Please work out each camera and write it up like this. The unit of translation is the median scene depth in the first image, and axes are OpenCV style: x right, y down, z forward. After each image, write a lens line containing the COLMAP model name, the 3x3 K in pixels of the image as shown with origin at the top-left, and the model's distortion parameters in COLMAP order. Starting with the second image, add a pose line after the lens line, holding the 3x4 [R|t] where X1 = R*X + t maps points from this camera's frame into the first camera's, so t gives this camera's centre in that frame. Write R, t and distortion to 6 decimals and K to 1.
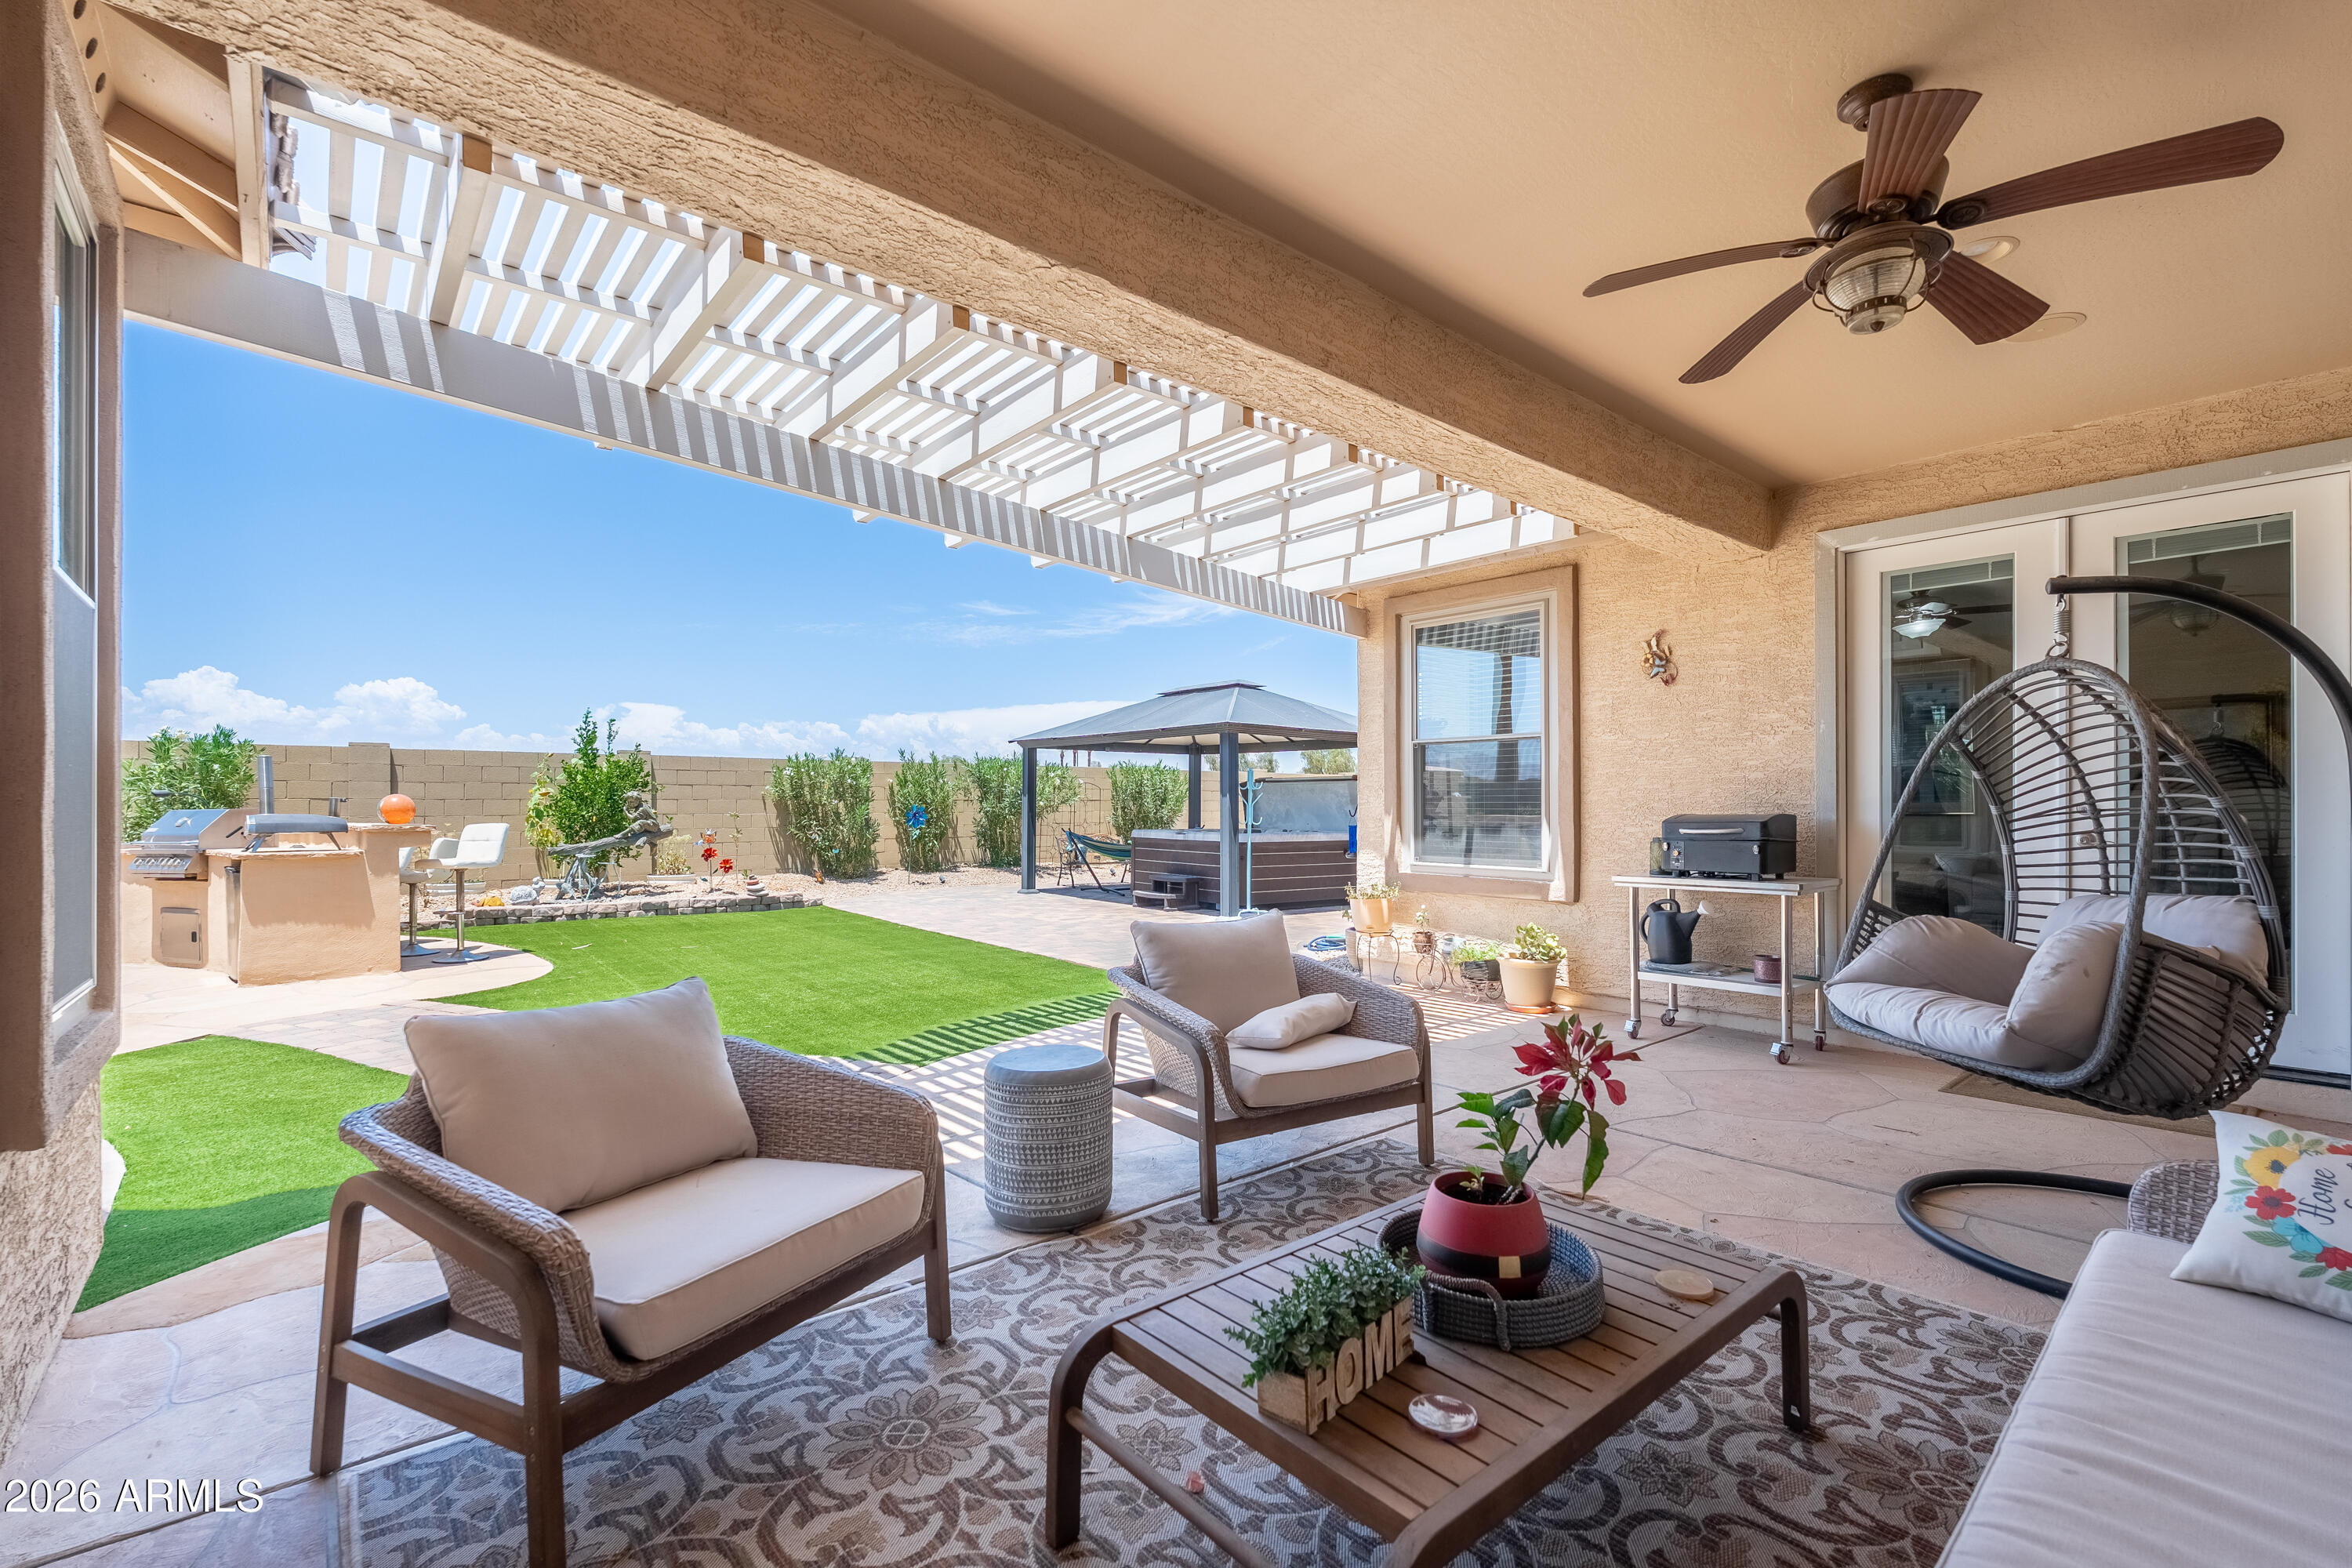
lens RADIAL K [[1029.9, 0, 1177.8], [0, 1029.9, 805.6], [0, 0, 1]] dist [0.000482, 0.000133]
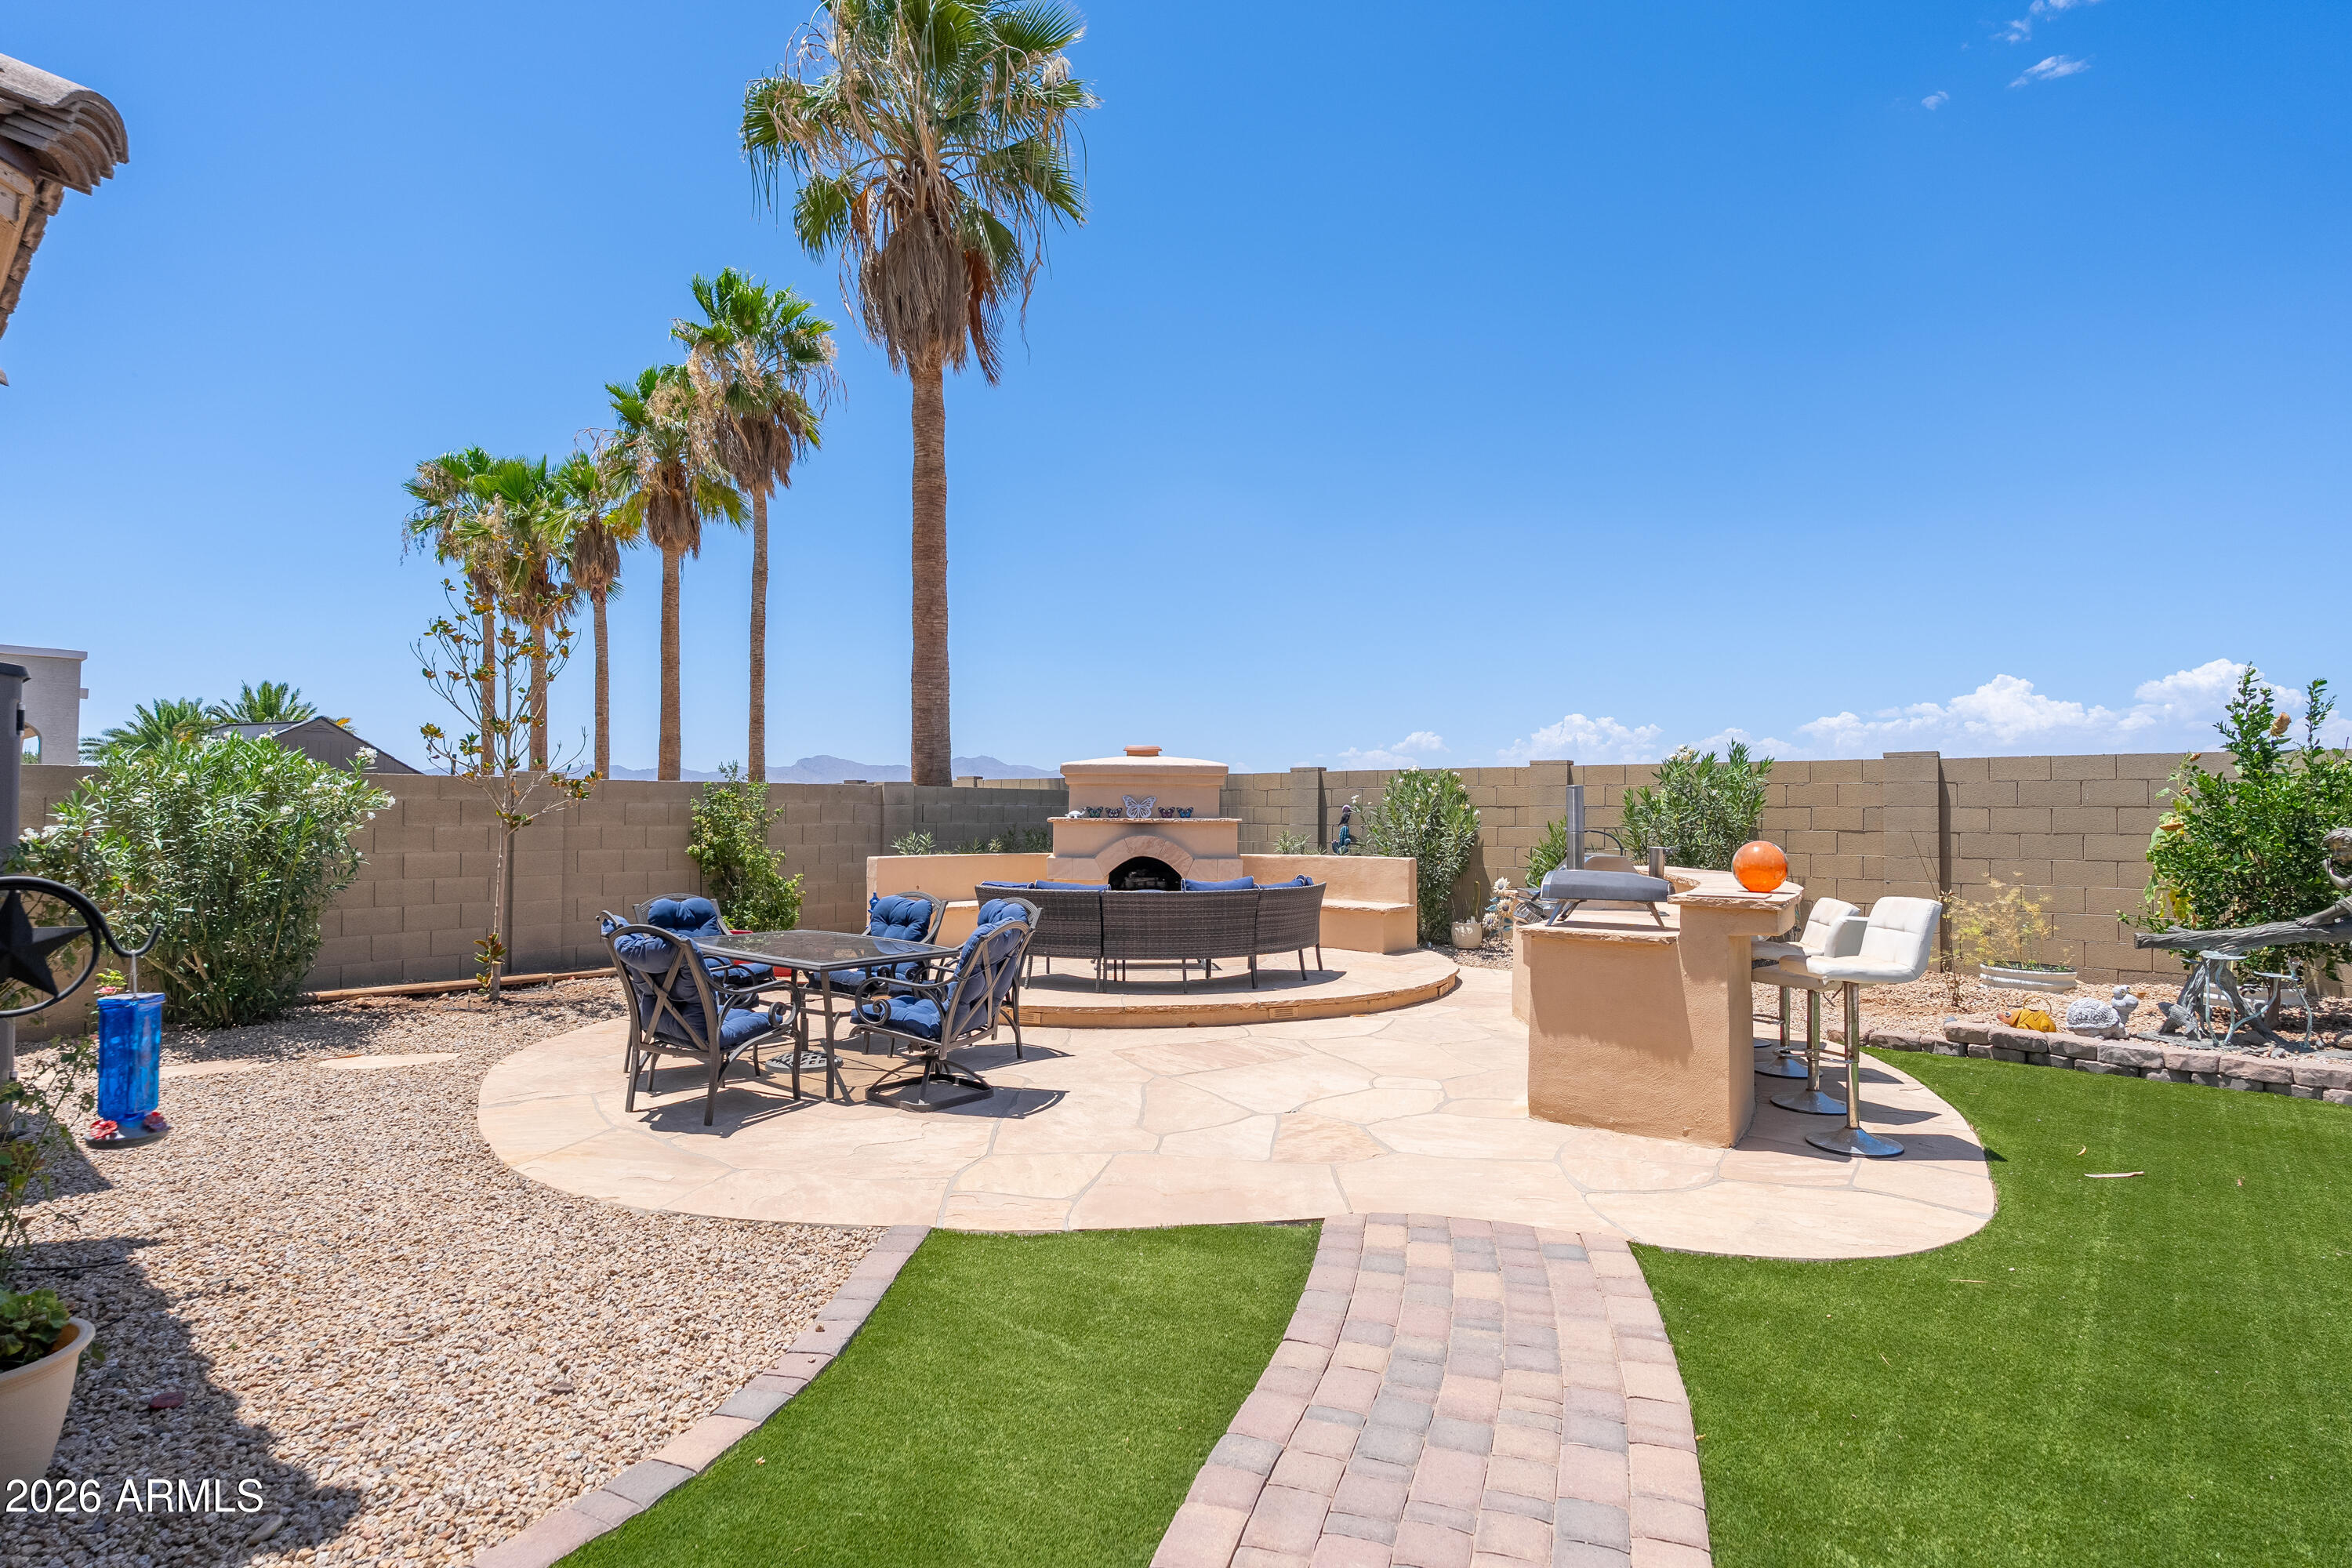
lens RADIAL K [[1143.1, 0, 1176.0], [0, 1143.1, 784.0], [0, 0, 1]] dist [-0.004347, 0.000319]
pose [[0.179492, -0.023775, -0.983472, -0.106294], [-0.003378, 0.999687, -0.024784, -0.017953], [0.983754, 0.007771, 0.179355, 0.359170]]
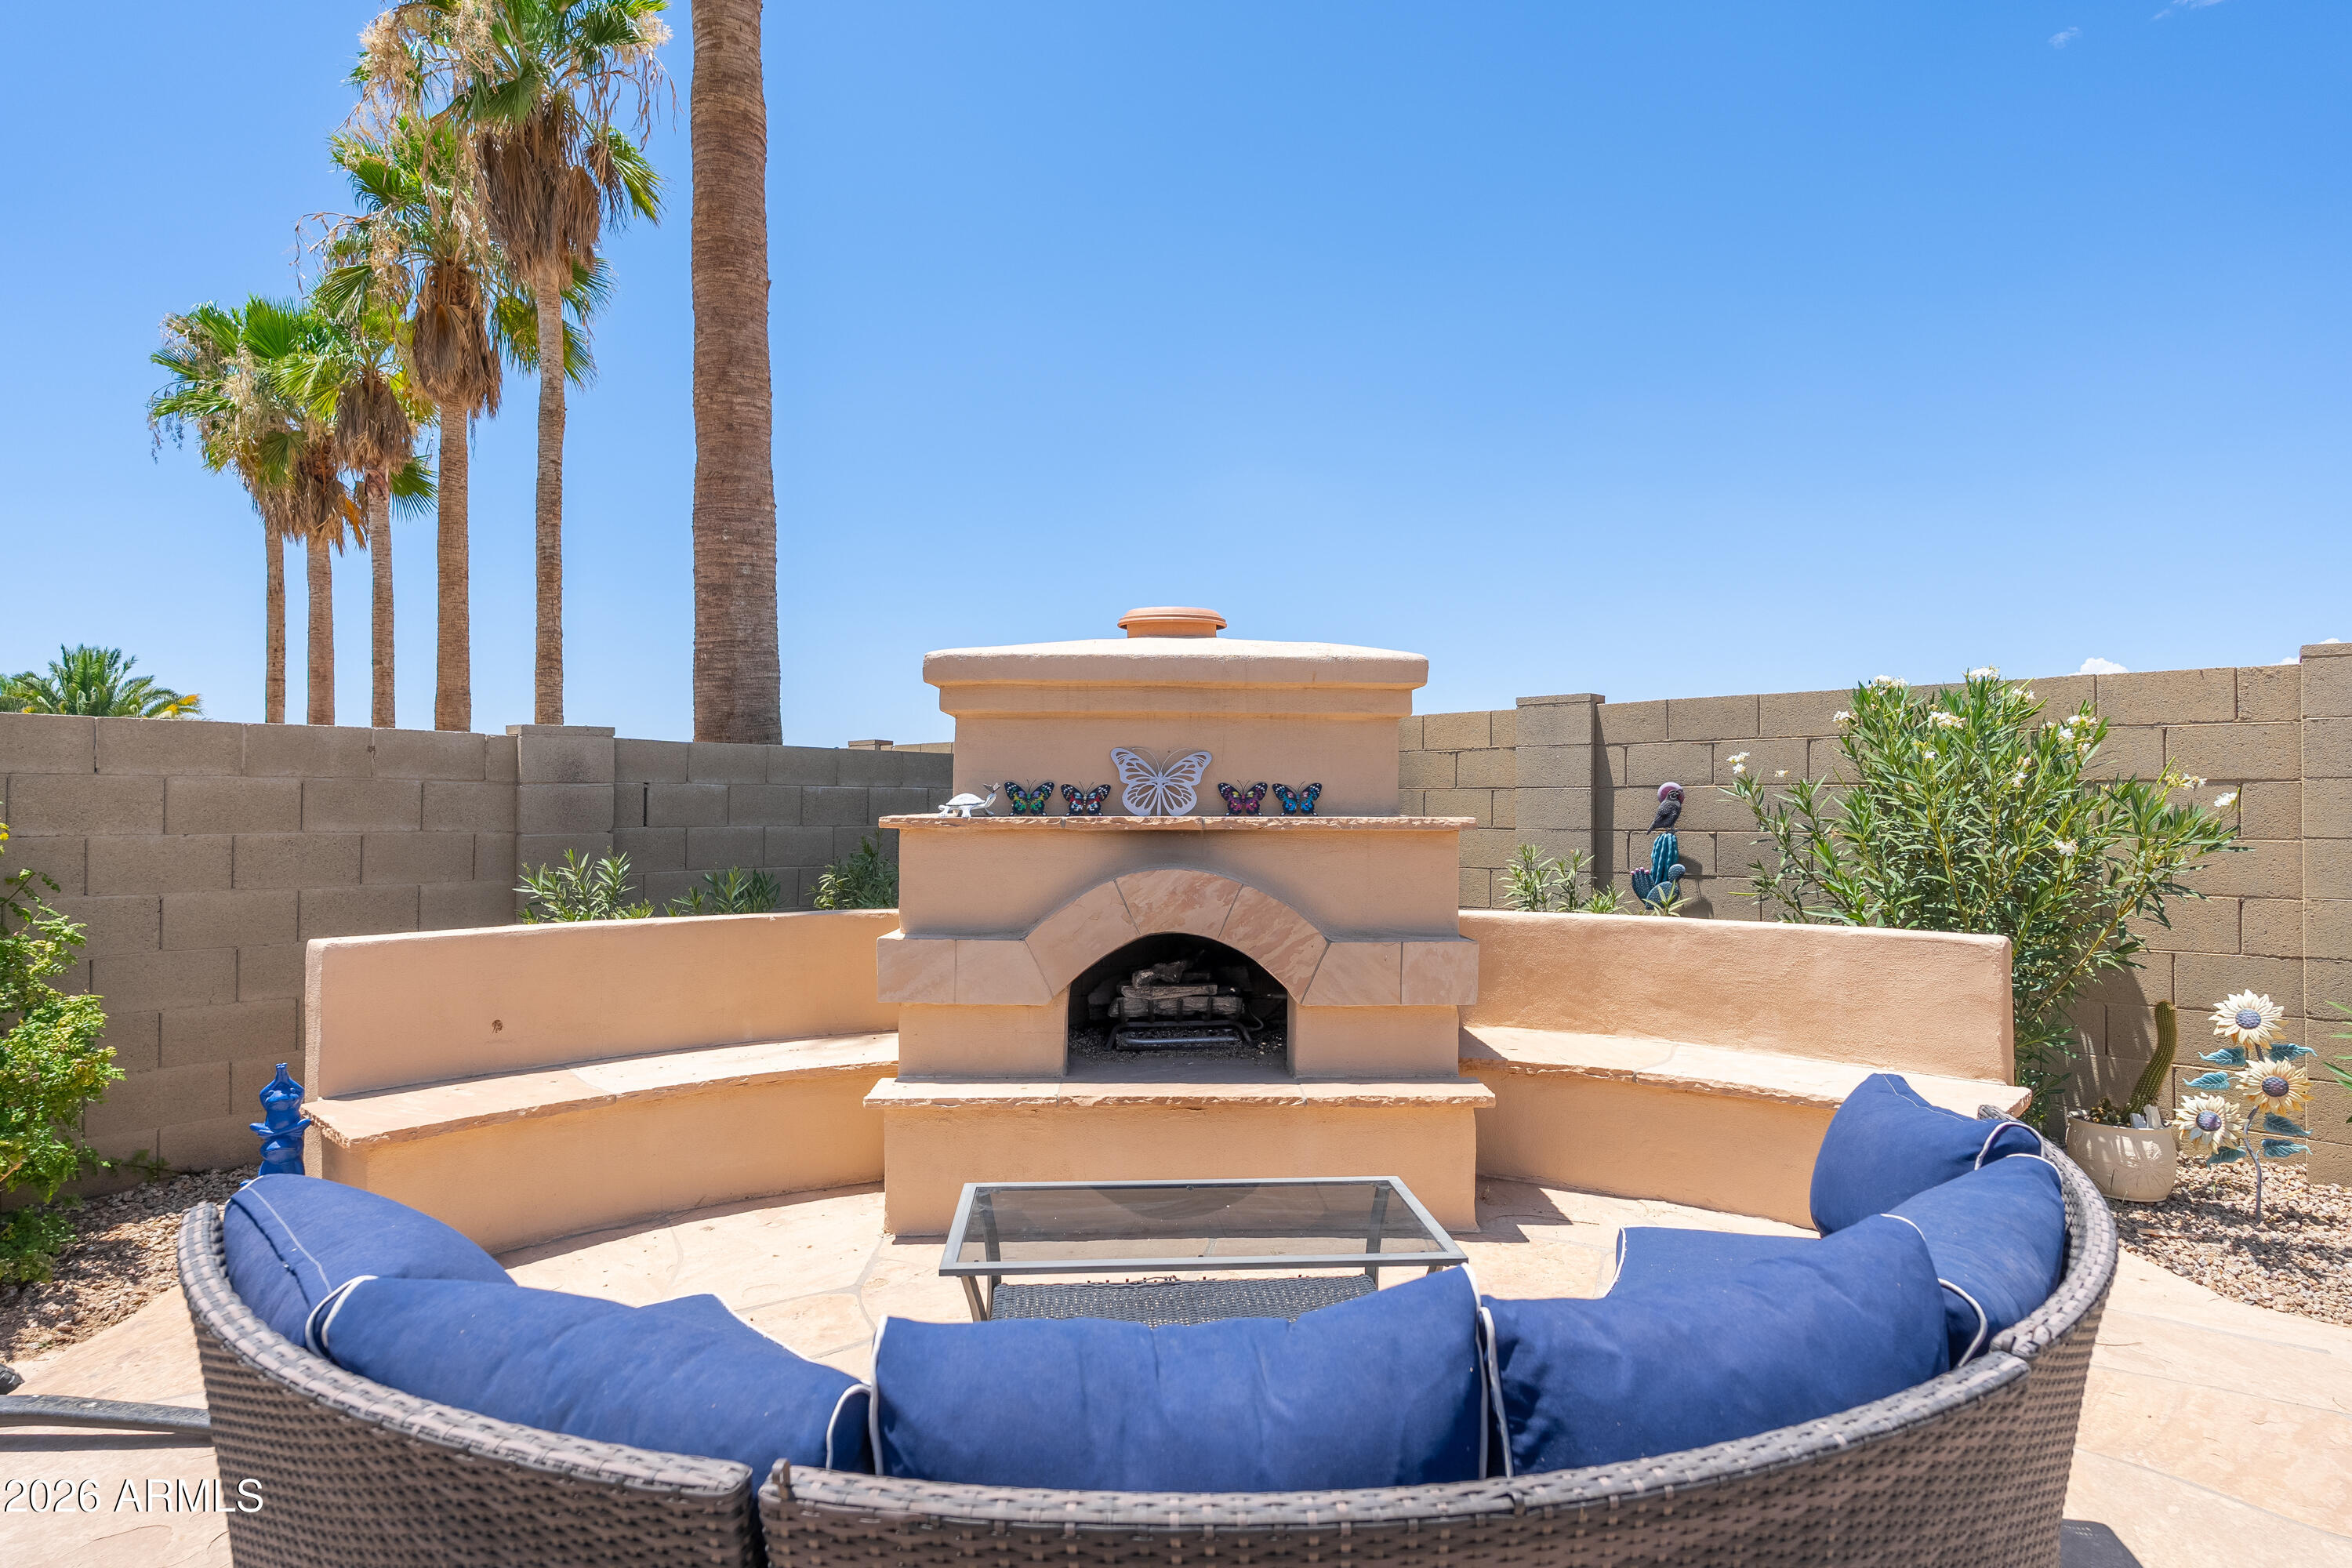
lens RADIAL K [[1190.0, 0, 1176.0], [0, 1190.0, 784.0], [0, 0, 1]] dist [-0.002533, -0.001341]
pose [[0.144822, -0.019236, -0.989271, -0.690459], [-0.001603, 0.999805, -0.019675, -0.015549], [0.989456, 0.004435, 0.144763, 0.451339]]
